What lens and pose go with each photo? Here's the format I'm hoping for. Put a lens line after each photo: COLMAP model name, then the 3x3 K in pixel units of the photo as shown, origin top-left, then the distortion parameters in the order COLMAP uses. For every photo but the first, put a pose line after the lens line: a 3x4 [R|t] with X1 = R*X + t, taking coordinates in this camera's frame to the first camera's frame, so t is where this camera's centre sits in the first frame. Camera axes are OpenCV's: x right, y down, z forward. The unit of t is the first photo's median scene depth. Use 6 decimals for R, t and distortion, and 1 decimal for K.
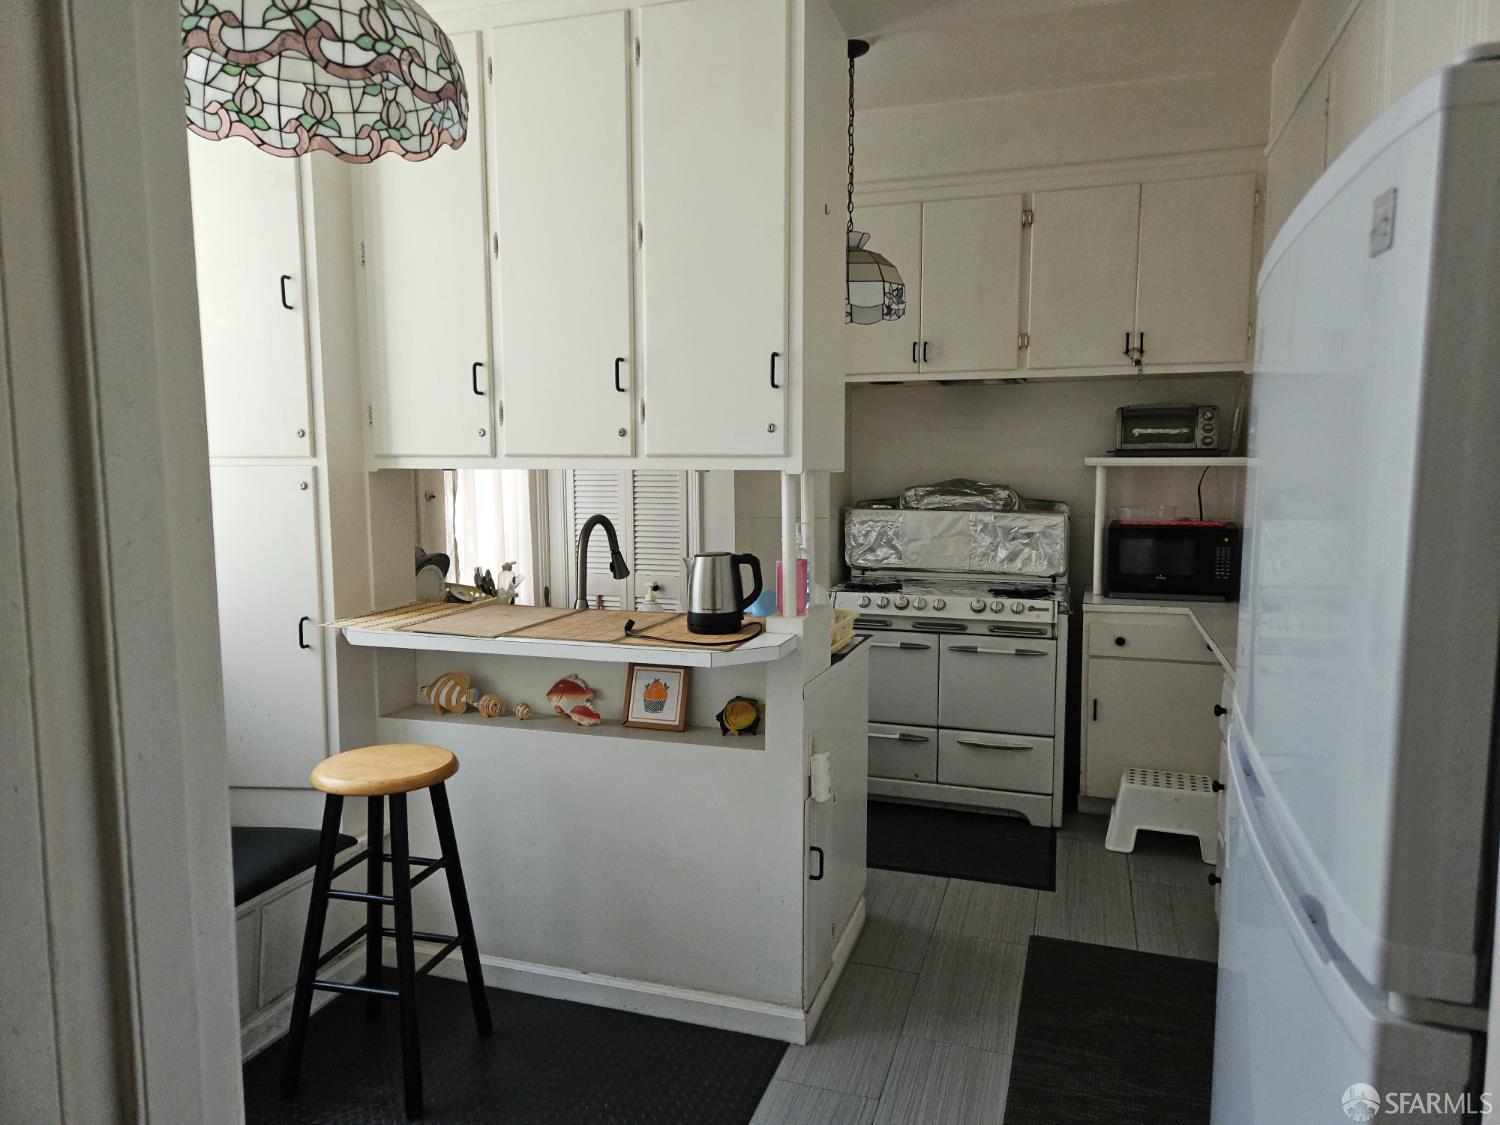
lens RADIAL K [[1010.2, 0, 749.9], [0, 1010.2, 556.0], [0, 0, 1]] dist [0.071454, -0.059921]
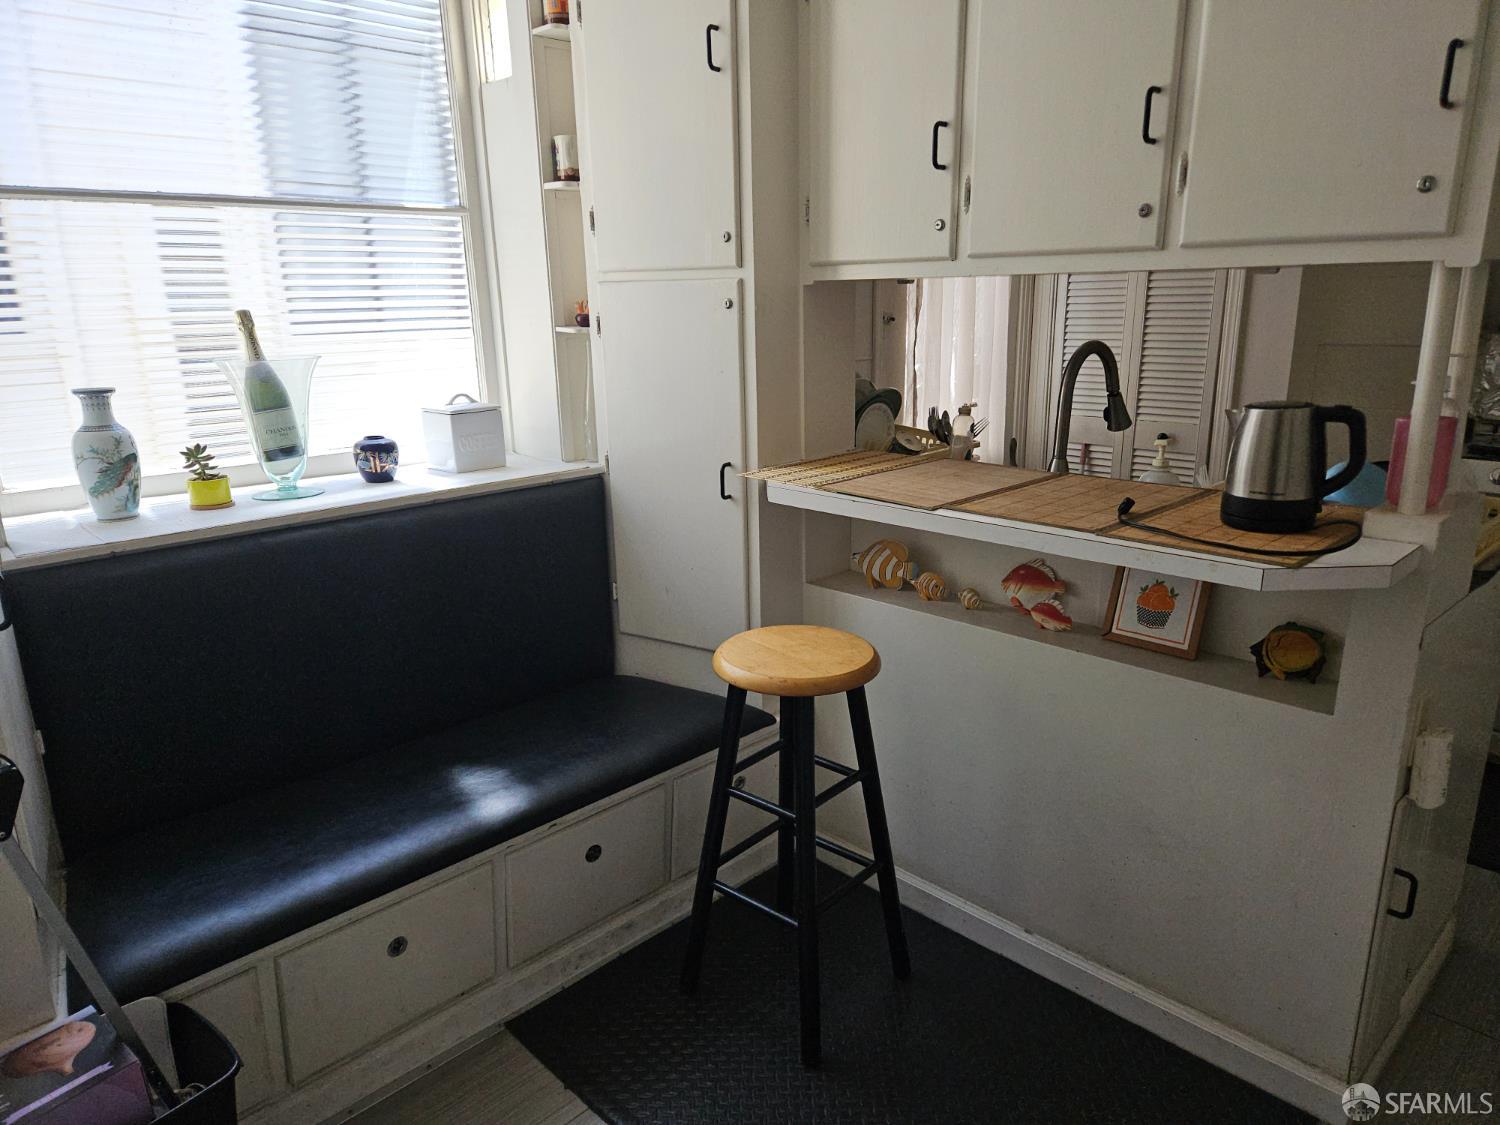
lens RADIAL K [[1010.2, 0, 749.2], [0, 1010.2, 576.4], [0, 0, 1]] dist [0.071454, -0.059921]
pose [[0.892656, 0.108466, -0.437494, -0.037266], [-0.025722, 0.981291, 0.190806, -0.009482], [0.450005, -0.159071, 0.878745, 0.251766]]
